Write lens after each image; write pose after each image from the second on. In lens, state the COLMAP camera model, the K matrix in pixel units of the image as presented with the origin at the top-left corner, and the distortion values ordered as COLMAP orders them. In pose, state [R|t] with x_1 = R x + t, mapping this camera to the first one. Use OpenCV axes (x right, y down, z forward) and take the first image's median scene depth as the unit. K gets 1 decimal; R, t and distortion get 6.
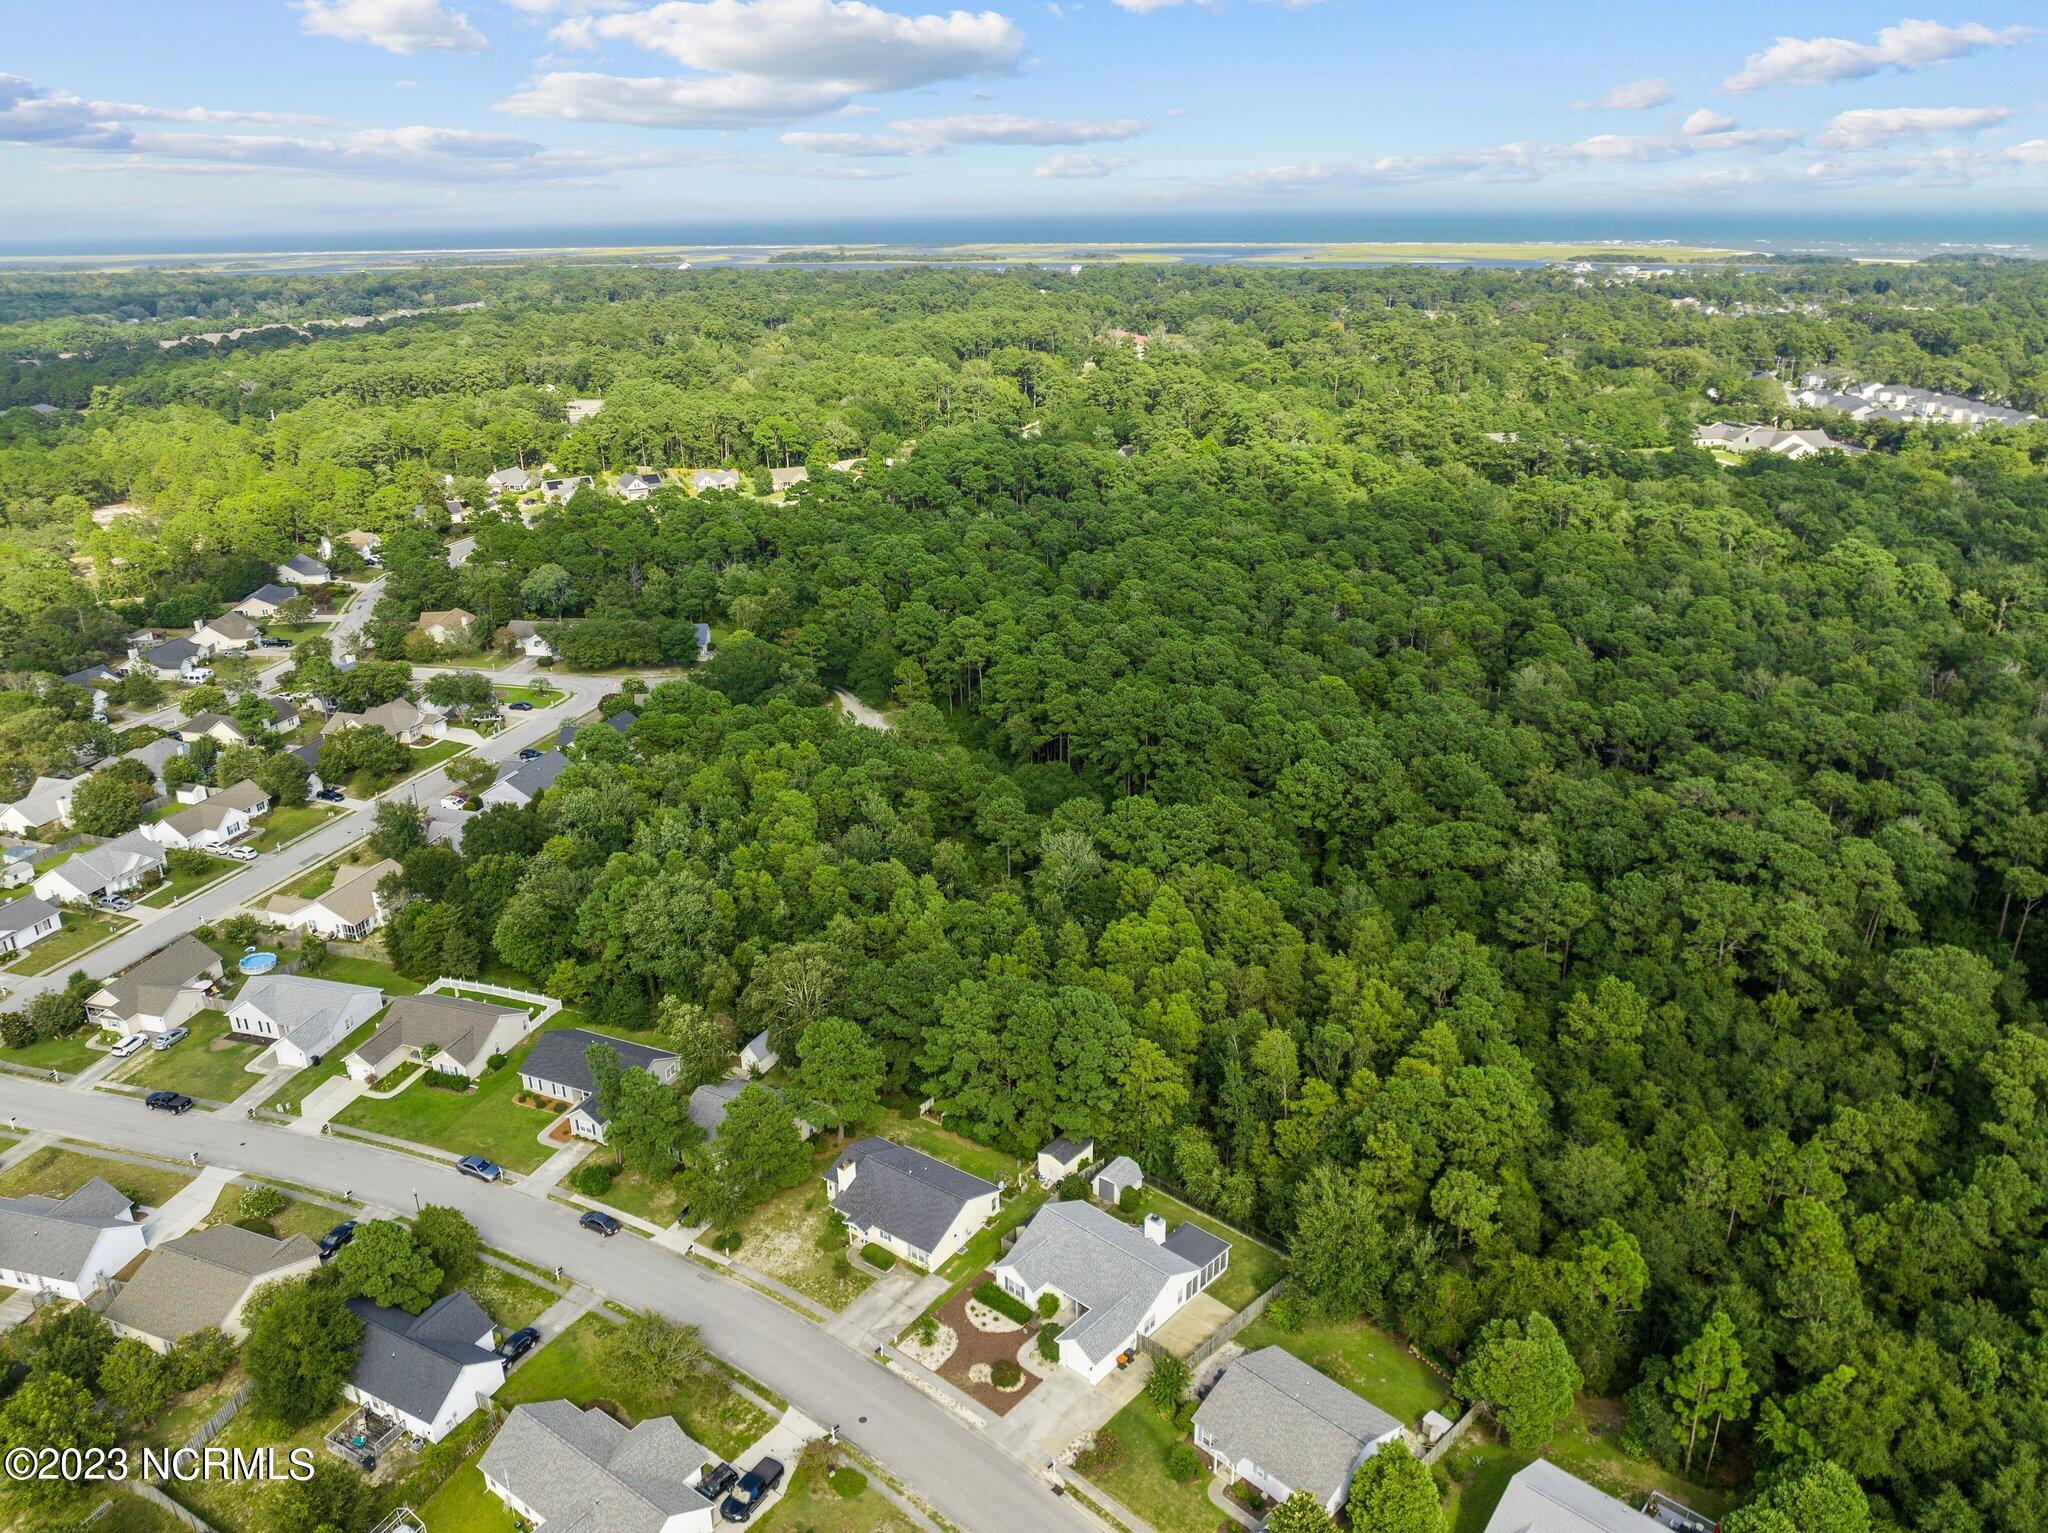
lens RADIAL K [[1443.6, 0, 1026.2], [0, 1443.6, 756.9], [0, 0, 1]] dist [-0.041032, 0.007382]
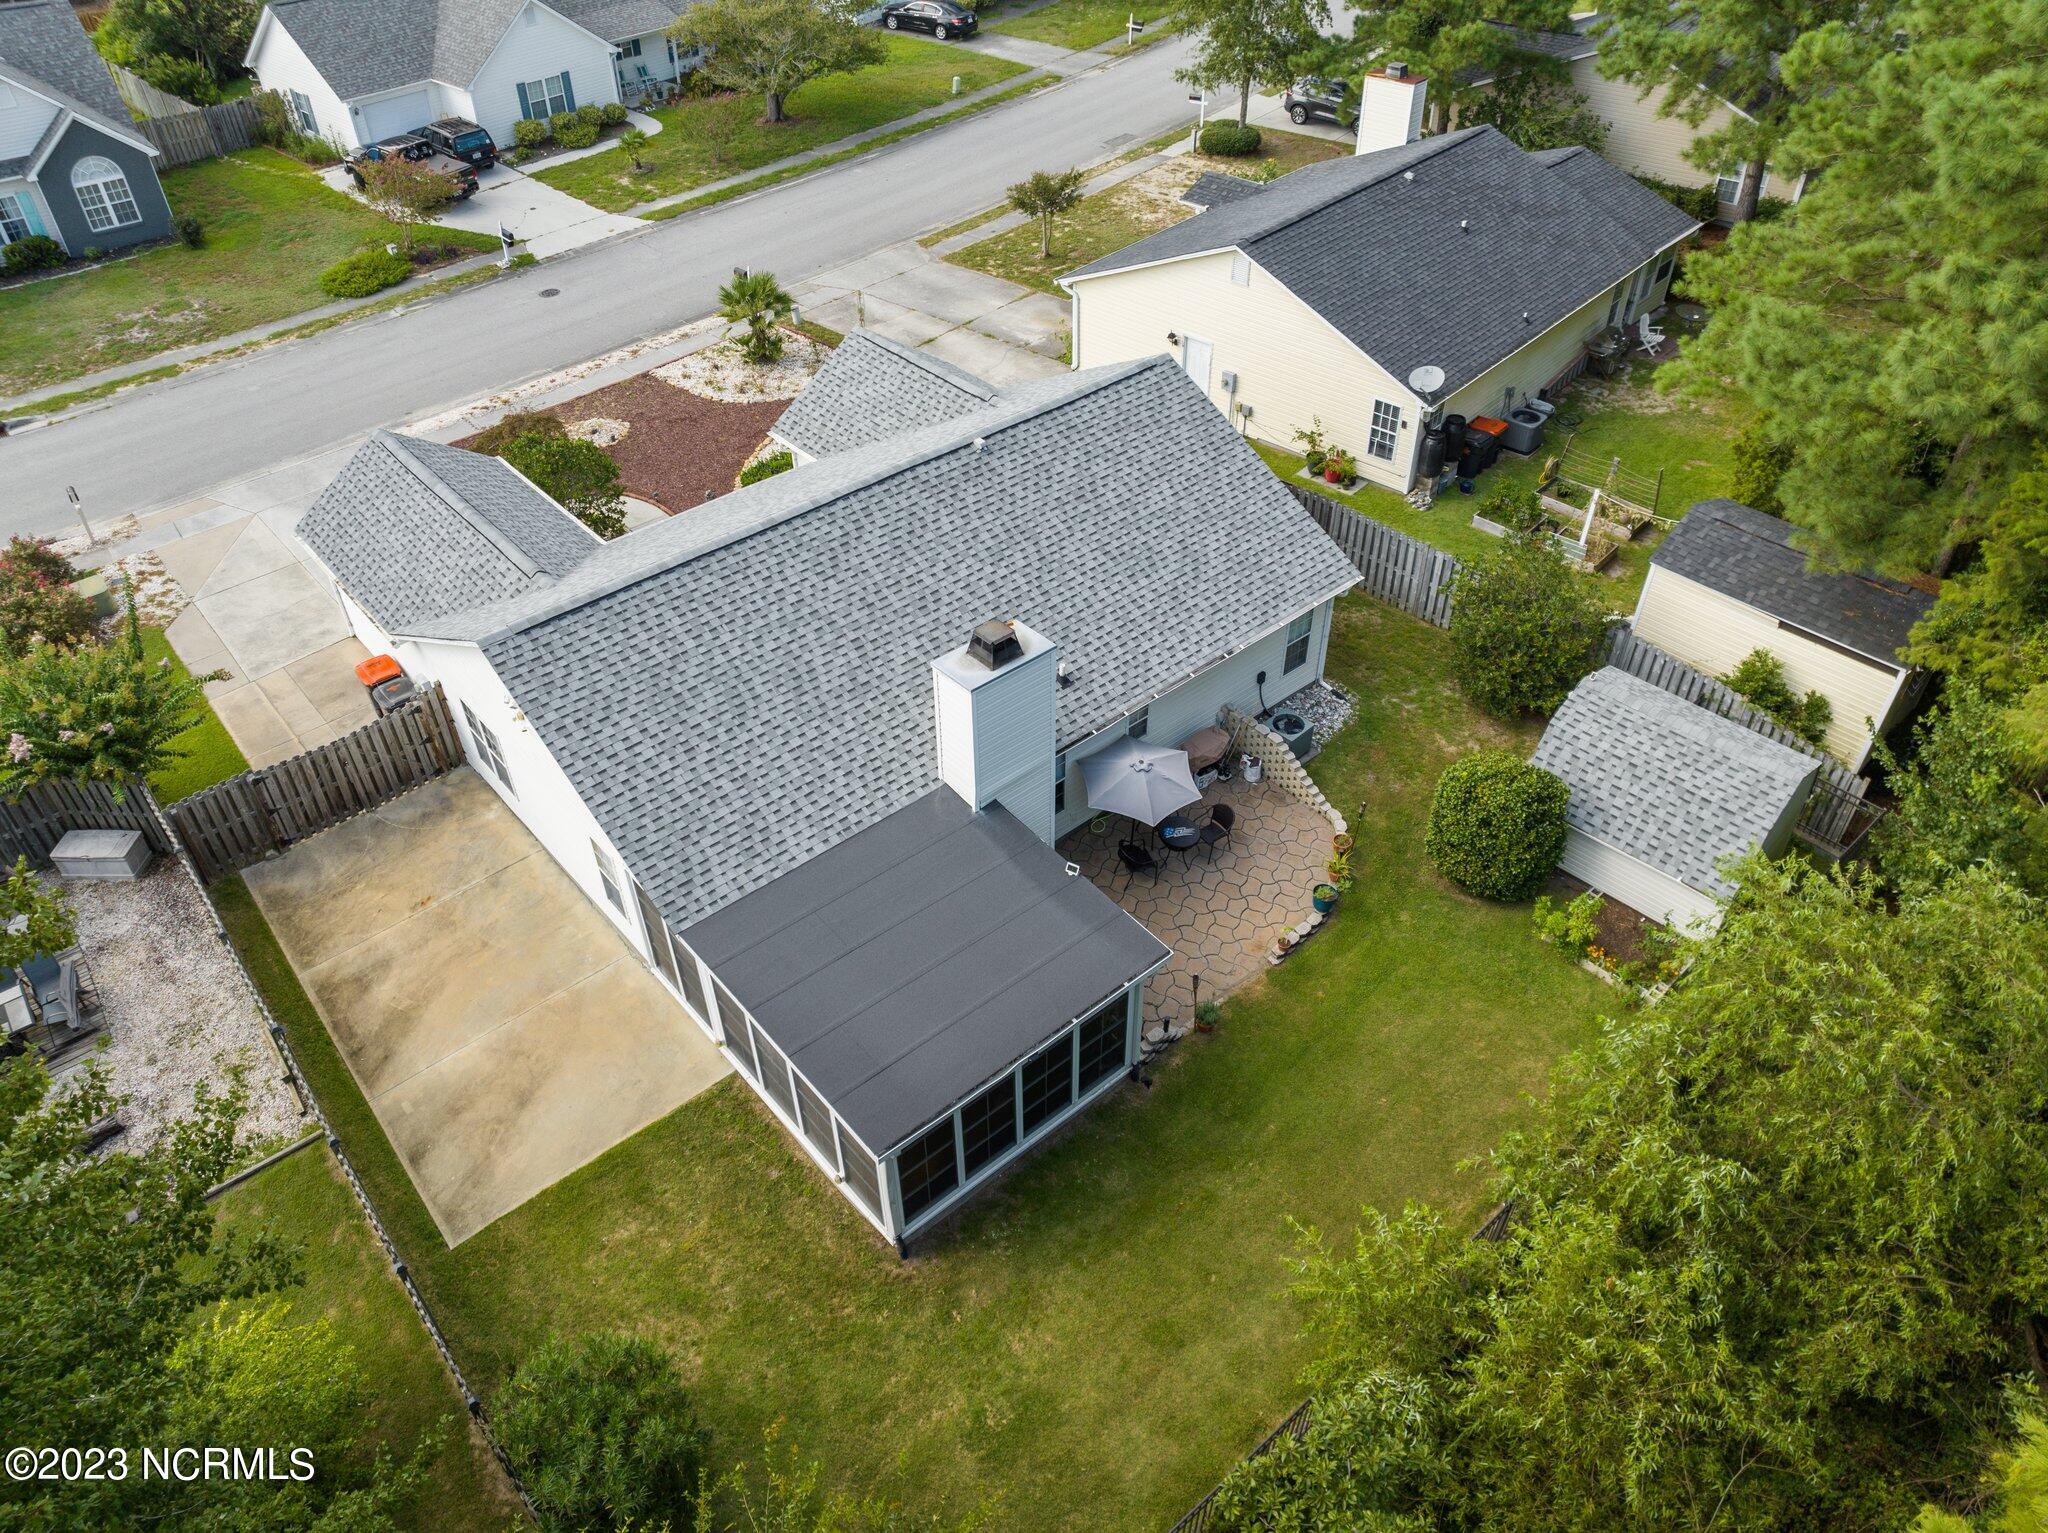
lens RADIAL K [[1434.5, 0, 1022.1], [0, 1434.5, 773.5], [0, 0, 1]] dist [-0.040914, -0.002241]
pose [[-0.124277, 0.661103, -0.739931, 0.224252], [-0.337828, 0.672970, 0.658015, 0.232767], [0.932967, 0.331745, 0.139704, 1.021694]]
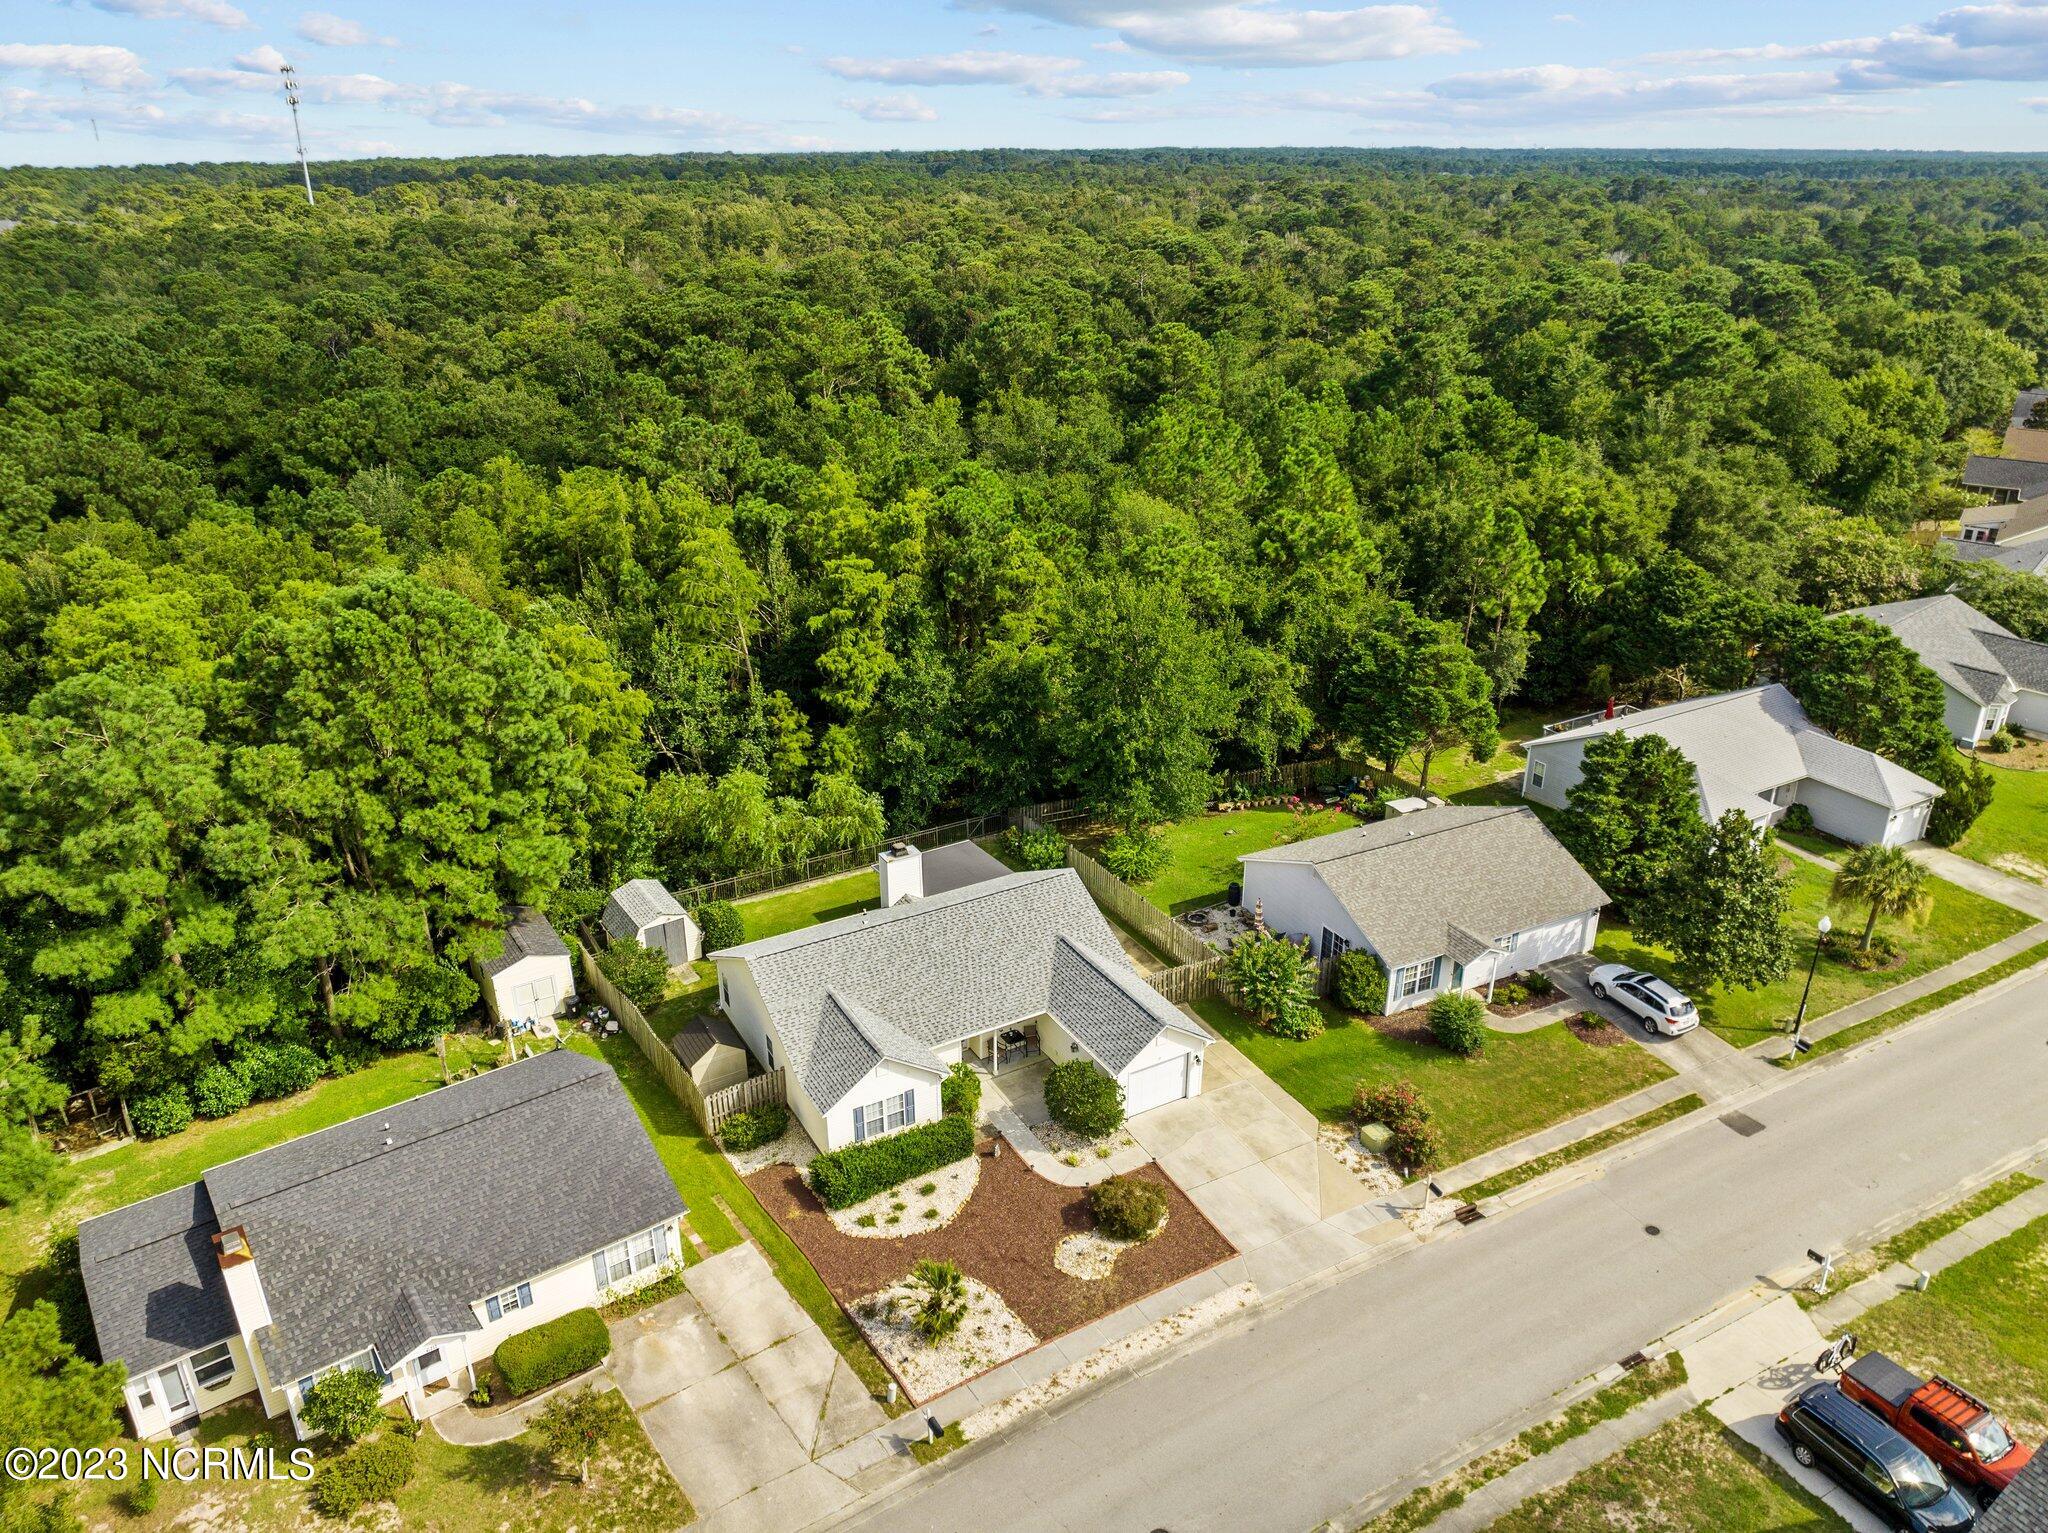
lens RADIAL K [[1443.6, 0, 1025.3], [0, 1443.6, 781.9], [0, 0, 1]] dist [-0.041032, 0.007382]
pose [[0.317120, -0.378310, 0.869664, -0.314776], [0.337285, 0.902032, 0.269401, 0.192648], [-0.886382, 0.207892, 0.413651, 0.788944]]
